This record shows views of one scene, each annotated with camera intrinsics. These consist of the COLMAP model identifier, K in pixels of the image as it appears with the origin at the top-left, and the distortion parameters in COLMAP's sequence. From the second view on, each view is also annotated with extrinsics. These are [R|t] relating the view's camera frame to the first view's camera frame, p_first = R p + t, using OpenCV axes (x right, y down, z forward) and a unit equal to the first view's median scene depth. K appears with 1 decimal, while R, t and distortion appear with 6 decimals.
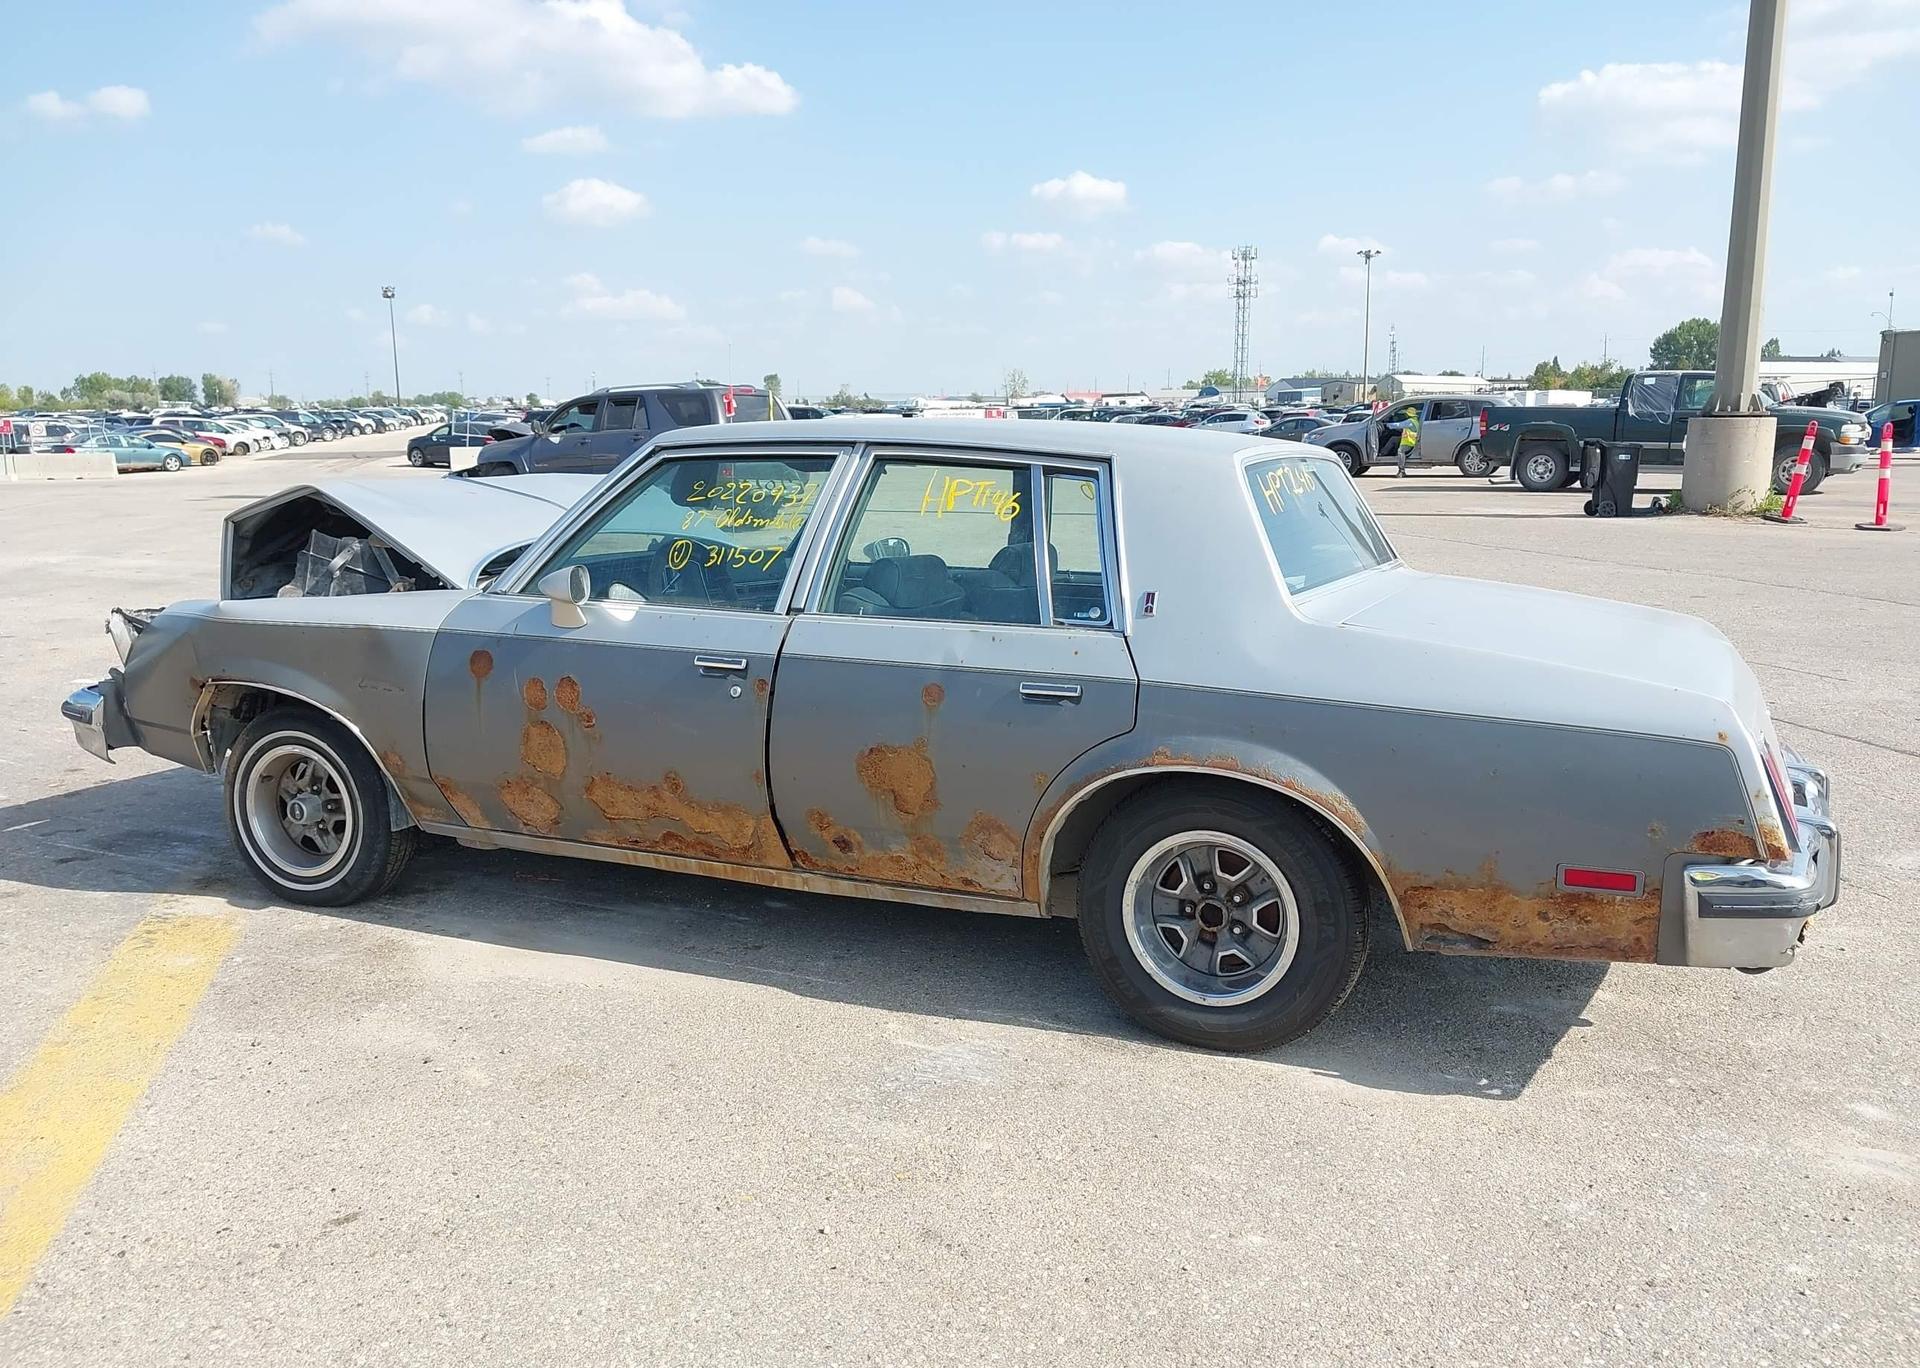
lens RADIAL K [[1501.6, 0, 957.3], [0, 1501.6, 701.7], [0, 0, 1]] dist [0.097877, -0.190406]
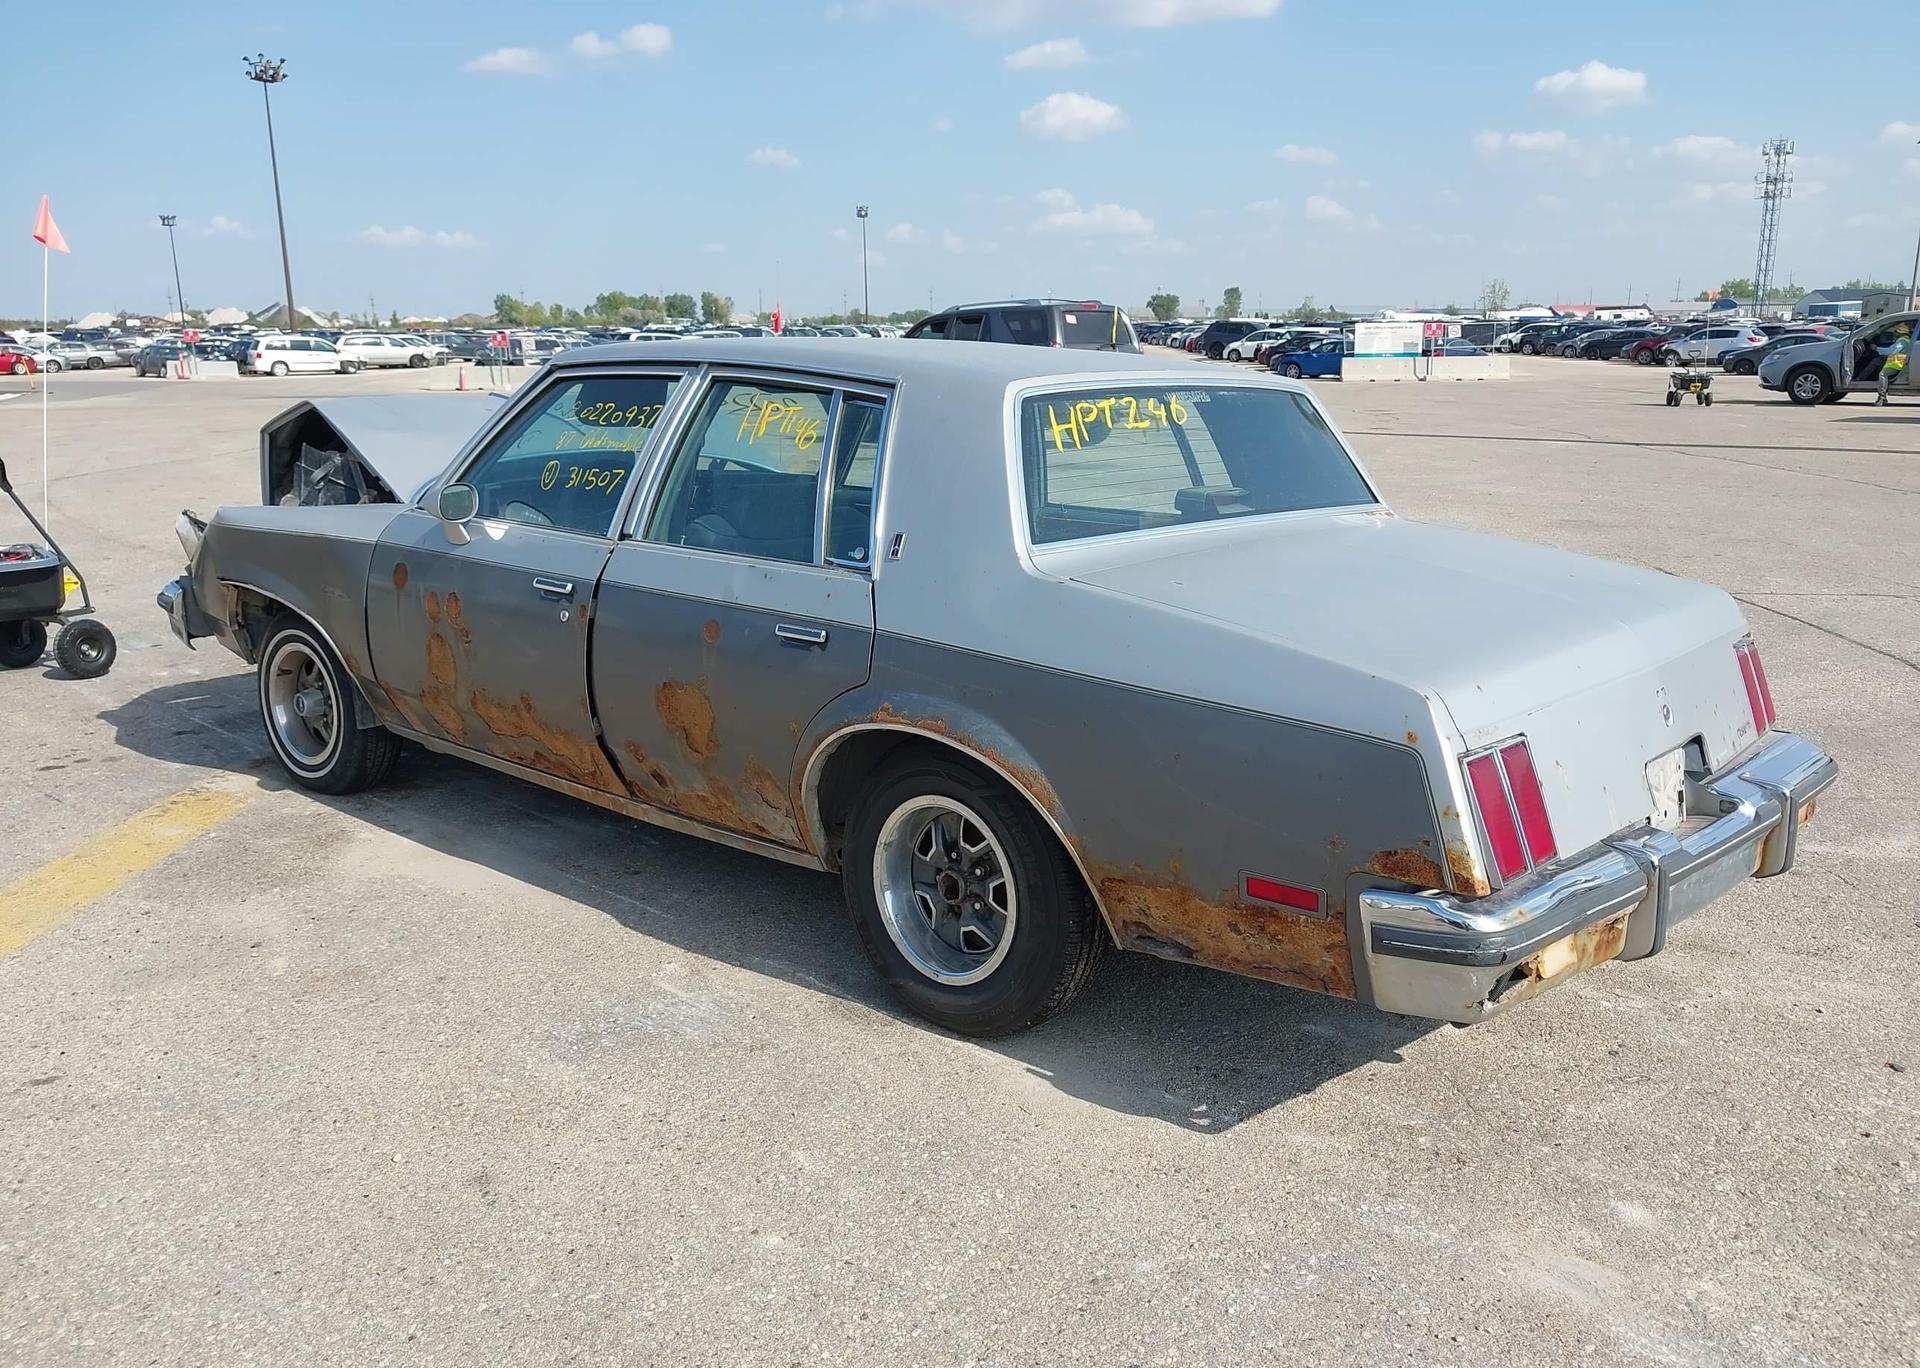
lens RADIAL K [[1502.7, 0, 968.0], [0, 1502.7, 727.0], [0, 0, 1]] dist [0.025600, -0.041483]
pose [[0.958653, 0.074188, -0.274737, 0.372867], [-0.054881, 0.995495, 0.077316, -0.024718], [0.279235, -0.059041, 0.958406, 0.115369]]
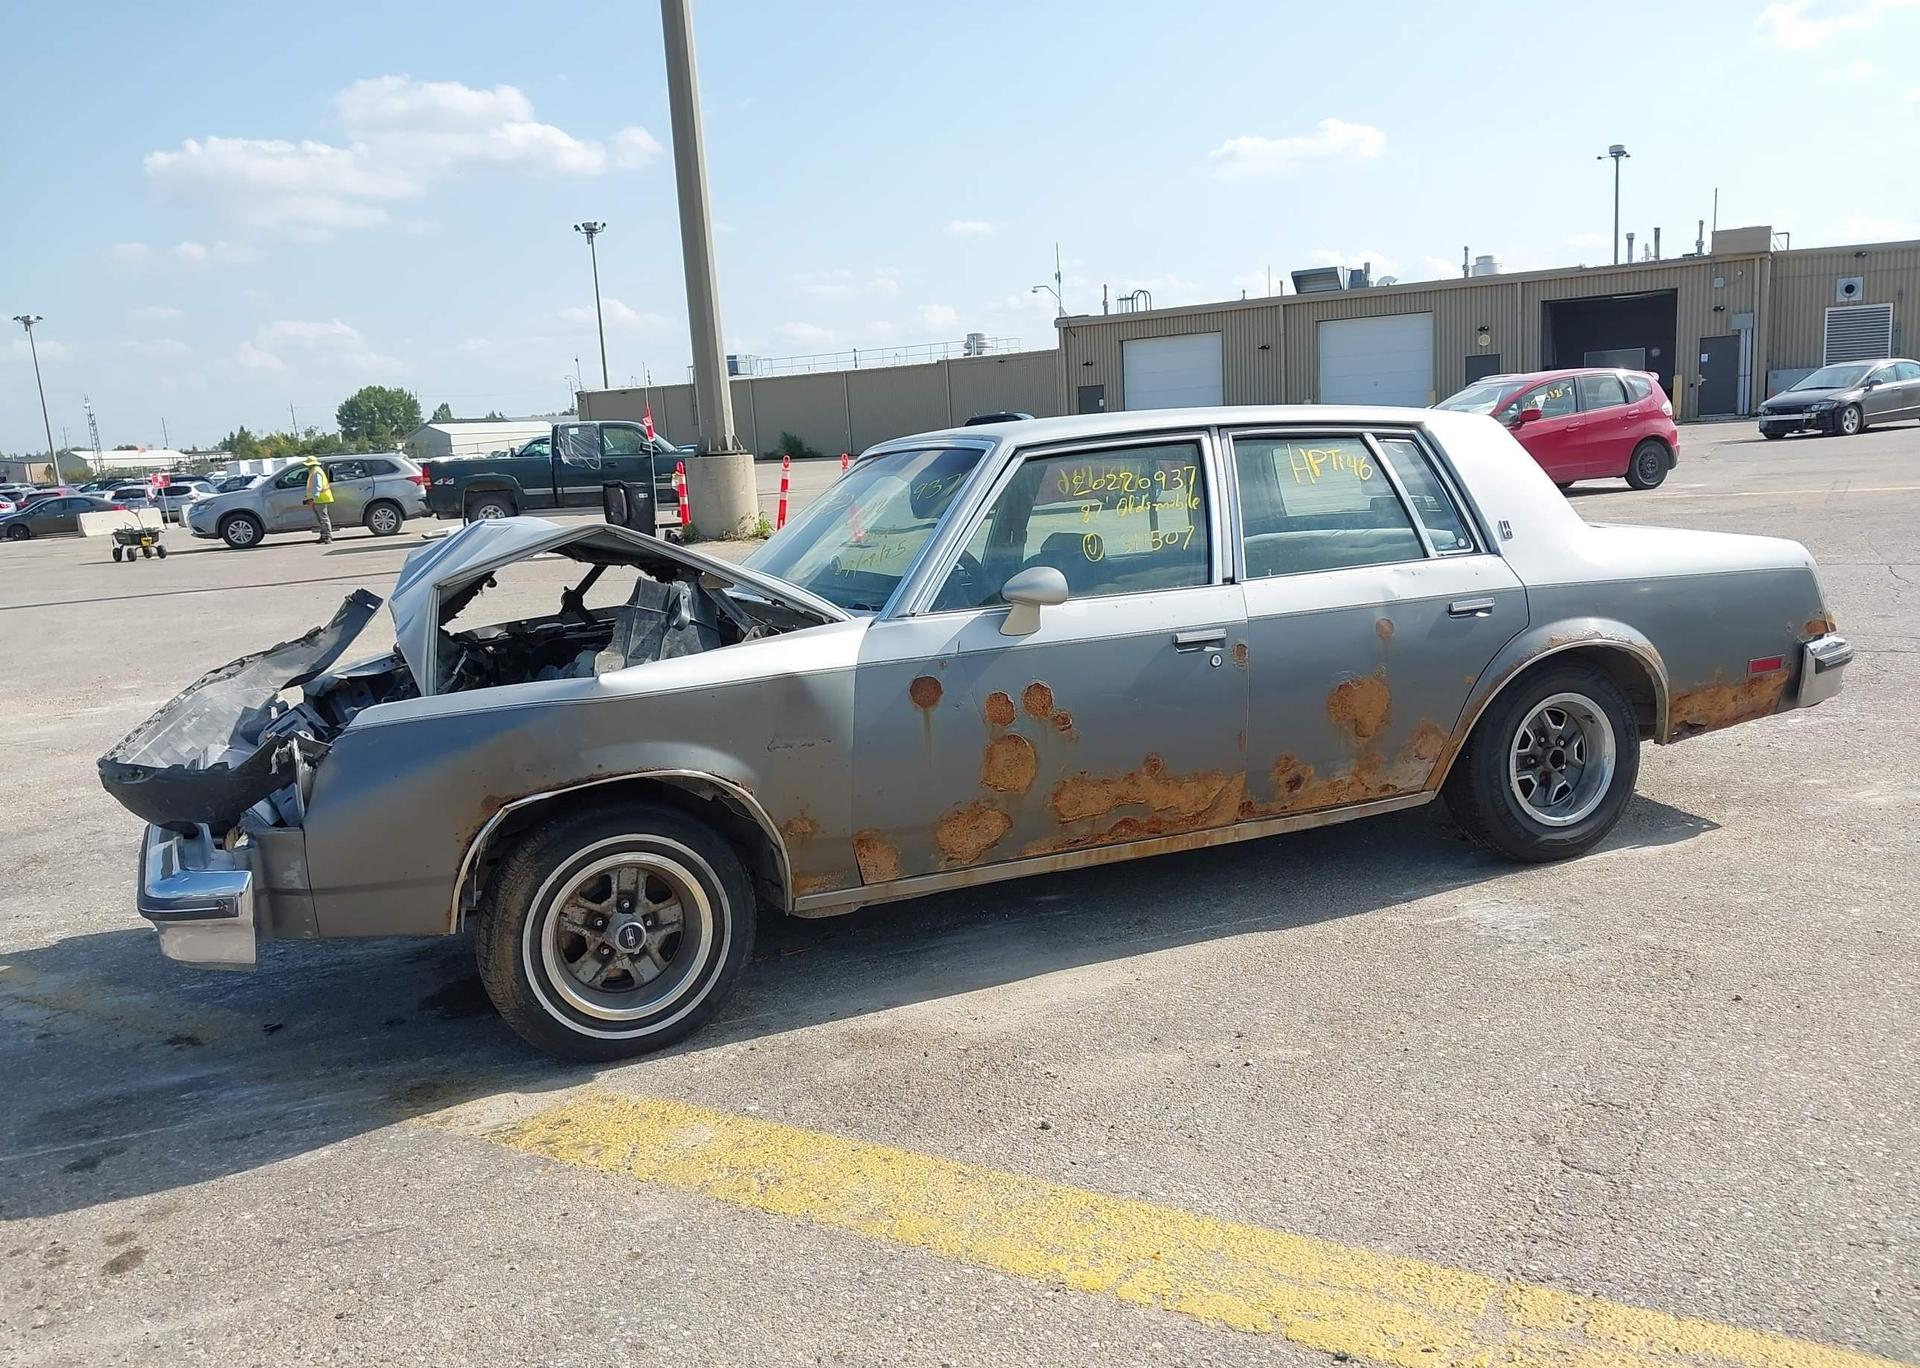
lens RADIAL K [[1501.6, 0, 957.3], [0, 1501.6, 701.7], [0, 0, 1]] dist [0.097877, -0.190406]
pose [[0.692839, -0.162385, 0.702570, -0.991852], [0.192307, 0.980637, 0.037011, -0.051106], [-0.694976, 0.109466, 0.710651, 0.364317]]
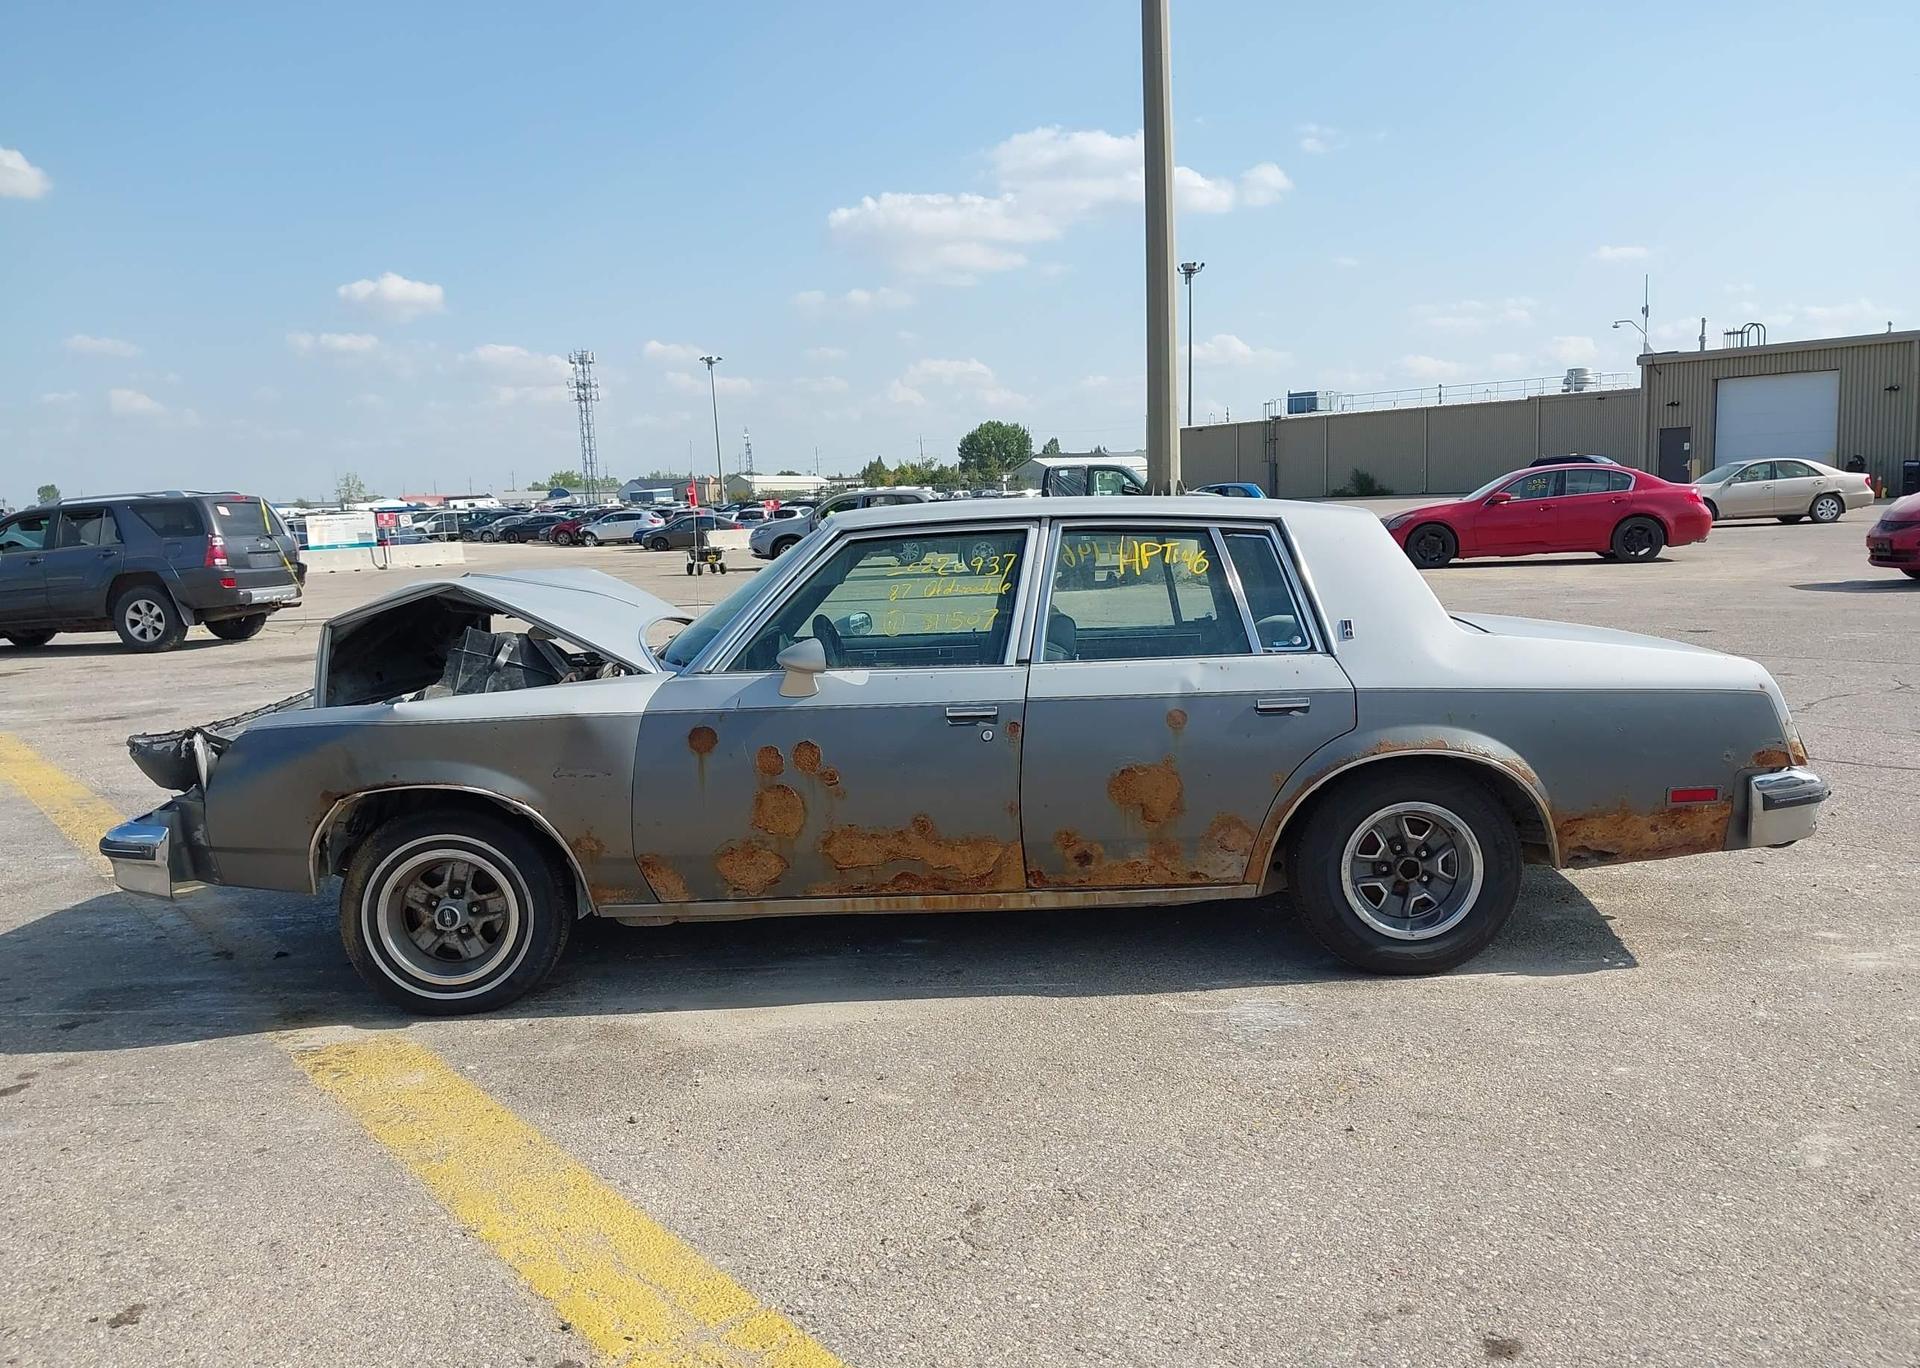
lens RADIAL K [[1501.6, 0, 957.3], [0, 1501.6, 701.7], [0, 0, 1]] dist [0.097877, -0.190406]
pose [[0.912984, -0.081085, 0.399858, -0.601590], [0.106642, 0.993408, -0.042045, 0.012652], [-0.393813, 0.081028, 0.915612, -0.031530]]
